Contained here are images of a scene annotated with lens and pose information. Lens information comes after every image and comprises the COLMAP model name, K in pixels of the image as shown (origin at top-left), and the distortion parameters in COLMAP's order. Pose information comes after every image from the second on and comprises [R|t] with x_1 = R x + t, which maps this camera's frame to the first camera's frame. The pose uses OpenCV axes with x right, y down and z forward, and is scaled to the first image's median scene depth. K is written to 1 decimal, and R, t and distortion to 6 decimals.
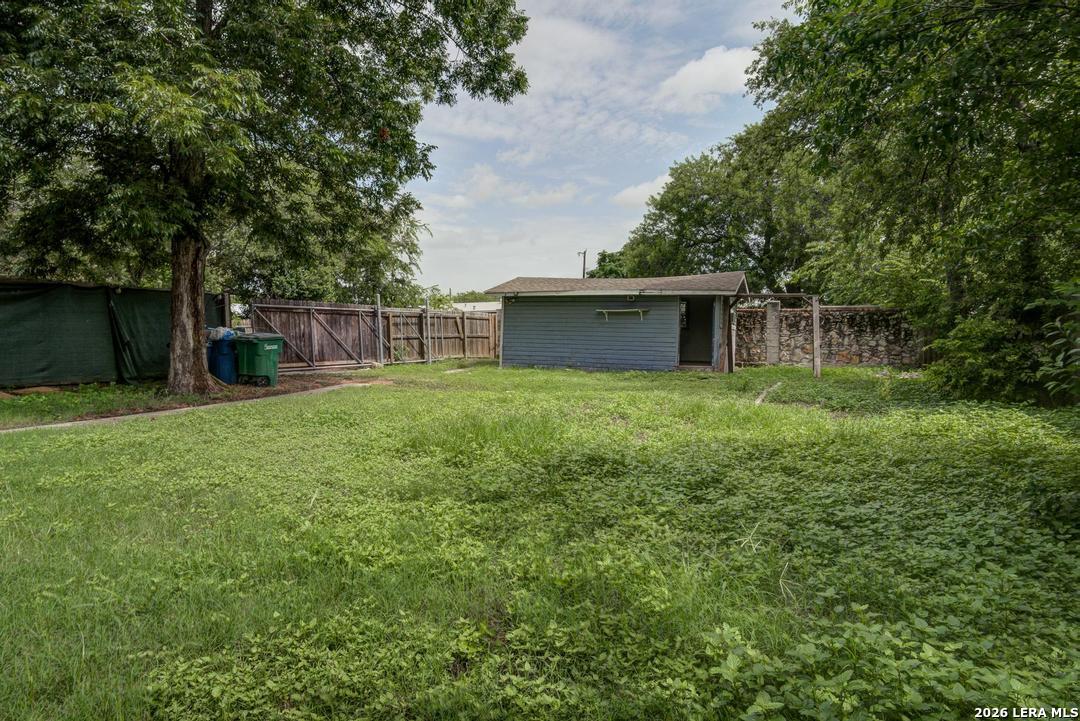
lens RADIAL K [[605.2, 0, 535.8], [0, 605.2, 357.2], [0, 0, 1]] dist [-0.041148, 0.000925]
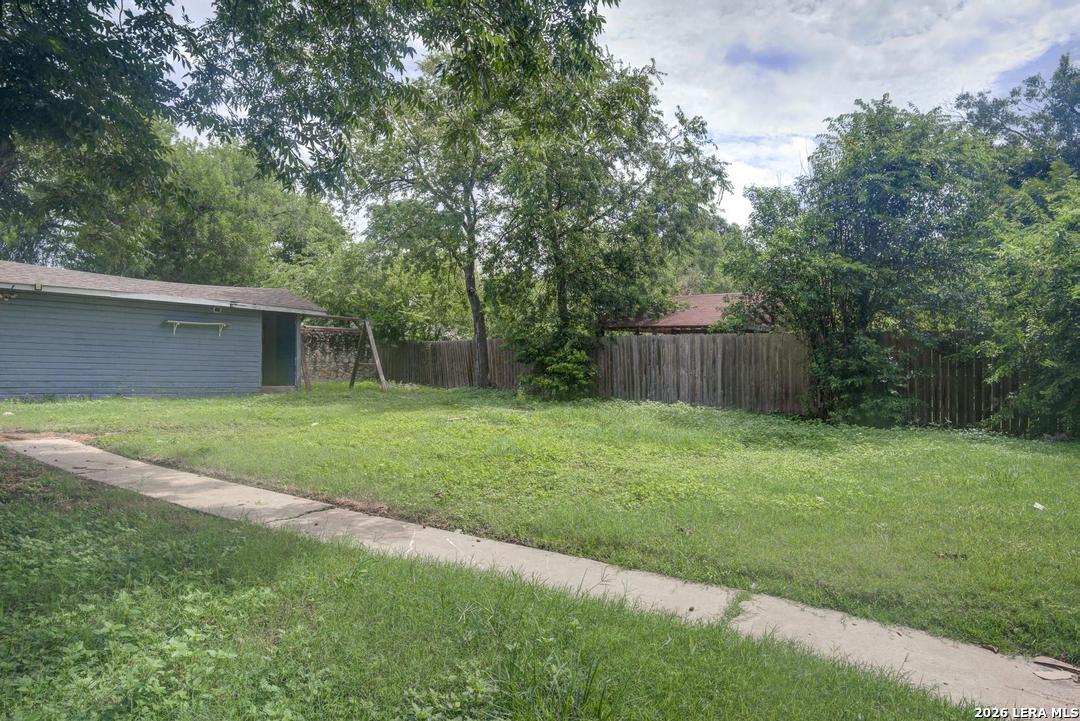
lens RADIAL K [[605.2, 0, 535.8], [0, 605.2, 357.2], [0, 0, 1]] dist [-0.041148, 0.000925]
pose [[0.326846, 0.001833, 0.945076, -0.423373], [0.013158, 0.999892, -0.006490, -0.016993], [-0.944986, 0.014557, 0.326787, 0.260461]]
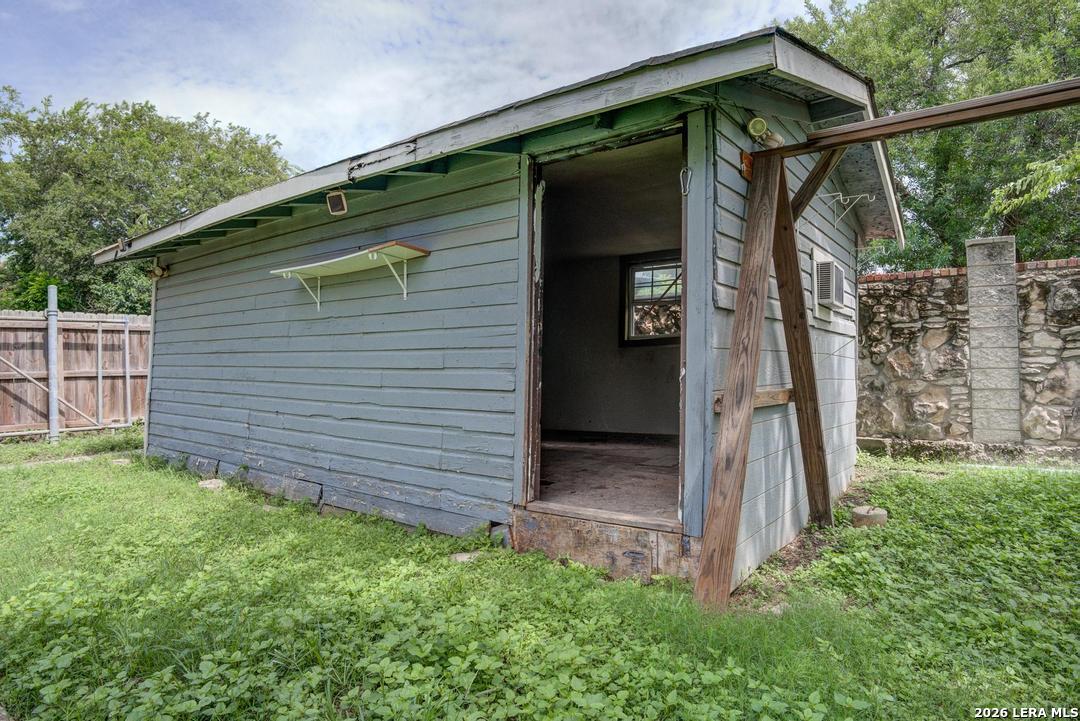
lens RADIAL K [[605.2, 0, 535.8], [0, 605.2, 357.2], [0, 0, 1]] dist [-0.041148, 0.000925]
pose [[0.975090, -0.022009, -0.220714, 0.245015], [0.009909, 0.998394, -0.055779, -0.020488], [0.221587, 0.052202, 0.973742, 0.686412]]
